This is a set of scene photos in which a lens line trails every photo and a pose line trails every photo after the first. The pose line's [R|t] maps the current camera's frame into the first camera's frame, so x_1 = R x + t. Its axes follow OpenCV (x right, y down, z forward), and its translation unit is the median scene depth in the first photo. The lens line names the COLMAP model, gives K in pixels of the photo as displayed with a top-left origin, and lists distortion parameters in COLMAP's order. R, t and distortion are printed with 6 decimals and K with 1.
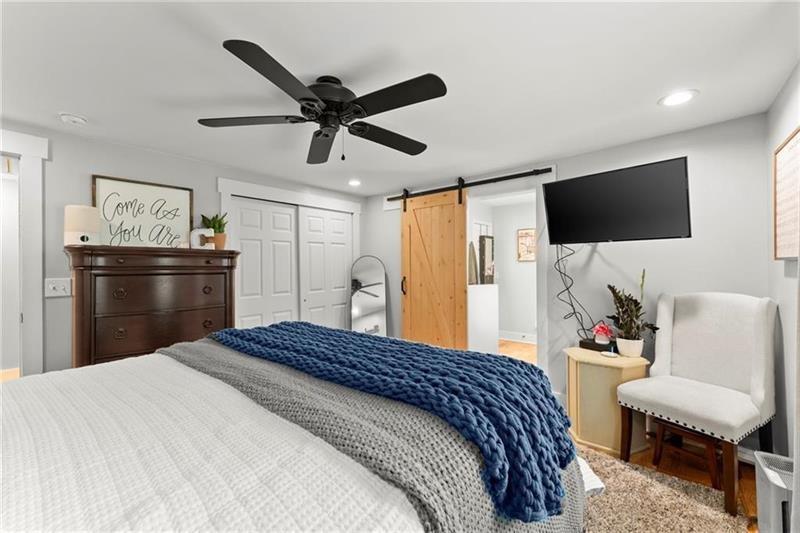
lens RADIAL K [[327.9, 0, 399.1], [0, 327.9, 269.6], [0, 0, 1]] dist [0.002394, 0.000444]
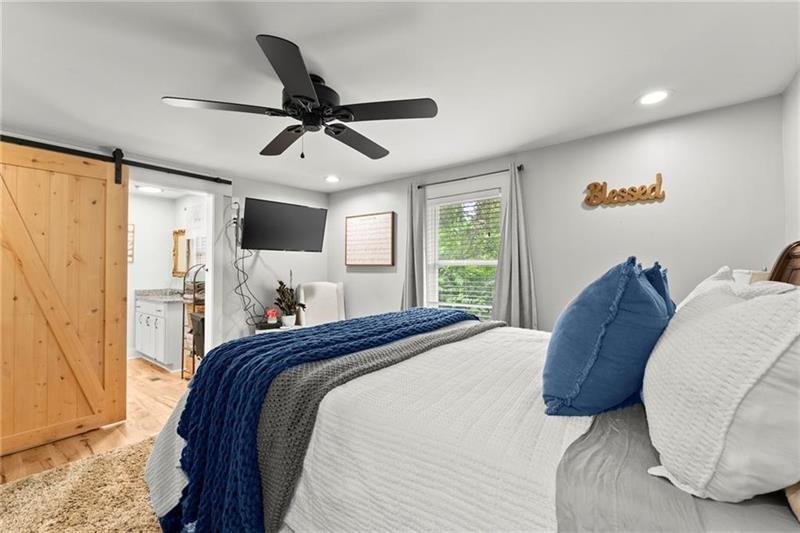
lens RADIAL K [[331.0, 0, 400.0], [0, 331.0, 266.5], [0, 0, 1]] dist [0.001337, 0.000044]
pose [[-0.038189, 0.009425, 0.999226, -0.600122], [0.006795, 0.999935, -0.009172, 0.001454], [-0.999247, 0.006440, -0.038250, 0.383286]]
